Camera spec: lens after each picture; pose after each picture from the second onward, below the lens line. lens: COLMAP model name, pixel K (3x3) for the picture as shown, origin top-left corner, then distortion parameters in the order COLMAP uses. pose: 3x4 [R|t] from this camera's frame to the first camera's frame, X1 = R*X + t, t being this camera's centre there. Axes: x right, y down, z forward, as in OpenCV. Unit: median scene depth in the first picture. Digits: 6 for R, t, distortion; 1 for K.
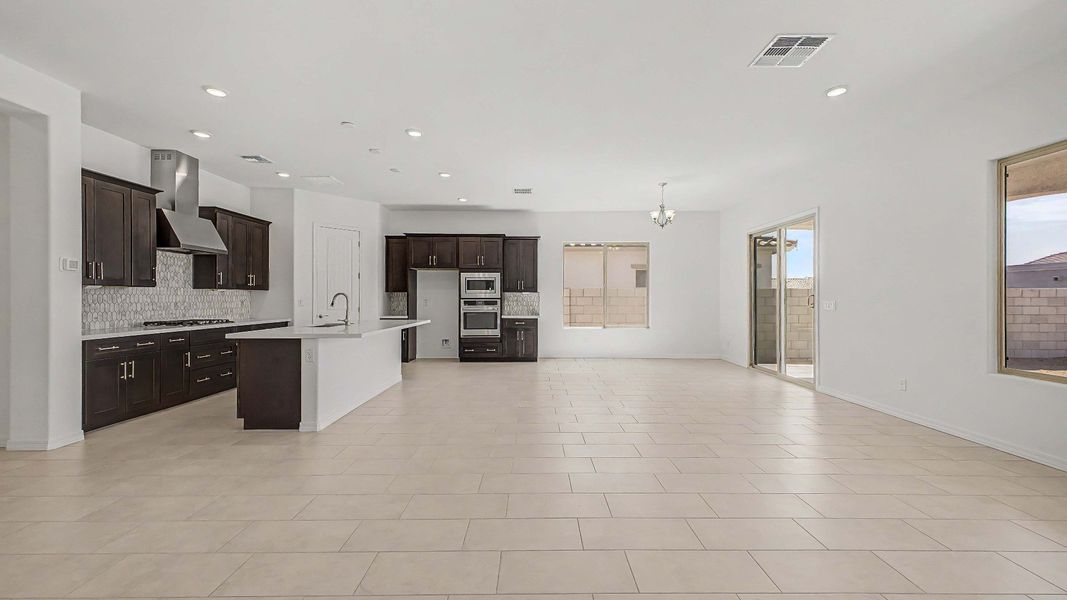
lens RADIAL K [[420.4, 0, 541.0], [0, 420.4, 298.6], [0, 0, 1]] dist [0.003650, -0.000103]
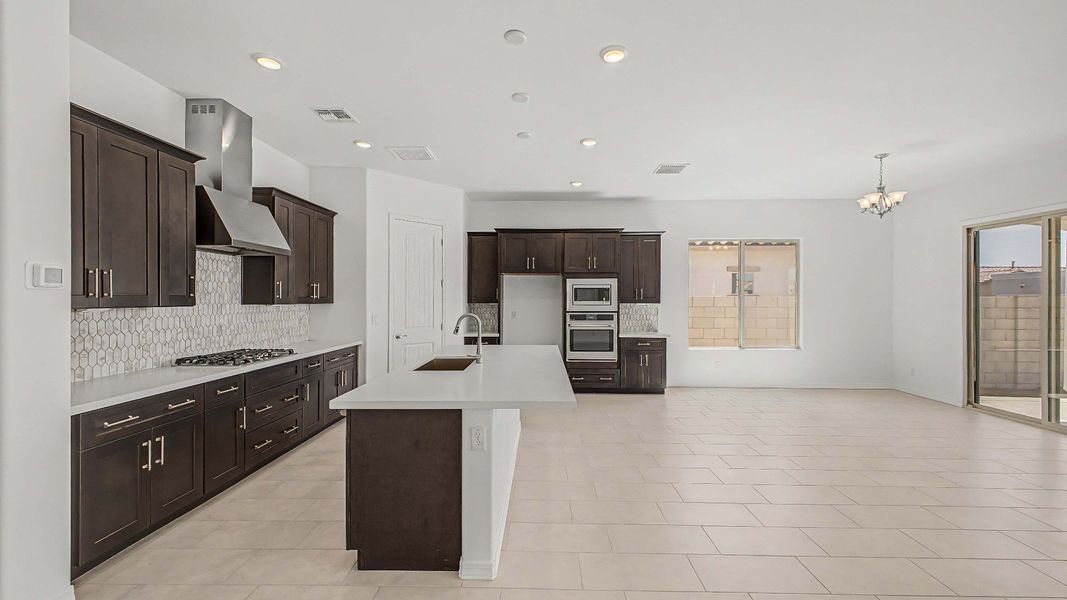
lens RADIAL K [[420.4, 0, 541.0], [0, 420.4, 298.6], [0, 0, 1]] dist [0.003650, -0.000103]
pose [[0.999773, 0.000950, -0.021308, -0.259558], [-0.000995, 0.999997, -0.002072, -0.026908], [0.021306, 0.002092, 0.999771, 0.257166]]
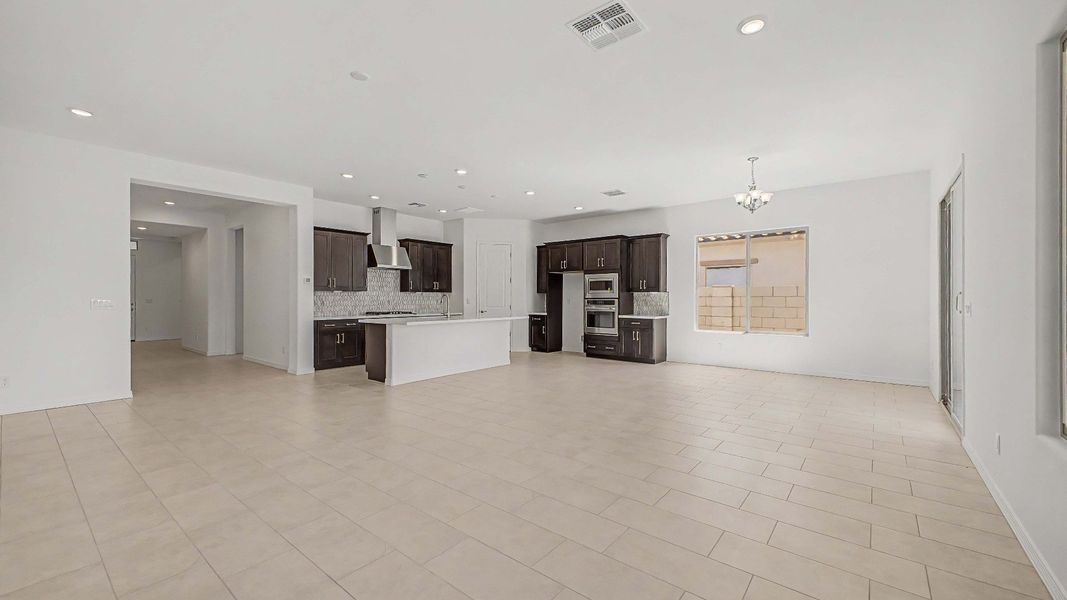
lens RADIAL K [[420.4, 0, 541.0], [0, 420.4, 298.6], [0, 0, 1]] dist [0.003650, -0.000103]
pose [[0.776139, 0.000987, -0.630561, 0.476247], [-0.001374, 0.999999, -0.000126, 0.000848], [0.630560, 0.000964, 0.776140, 0.096678]]
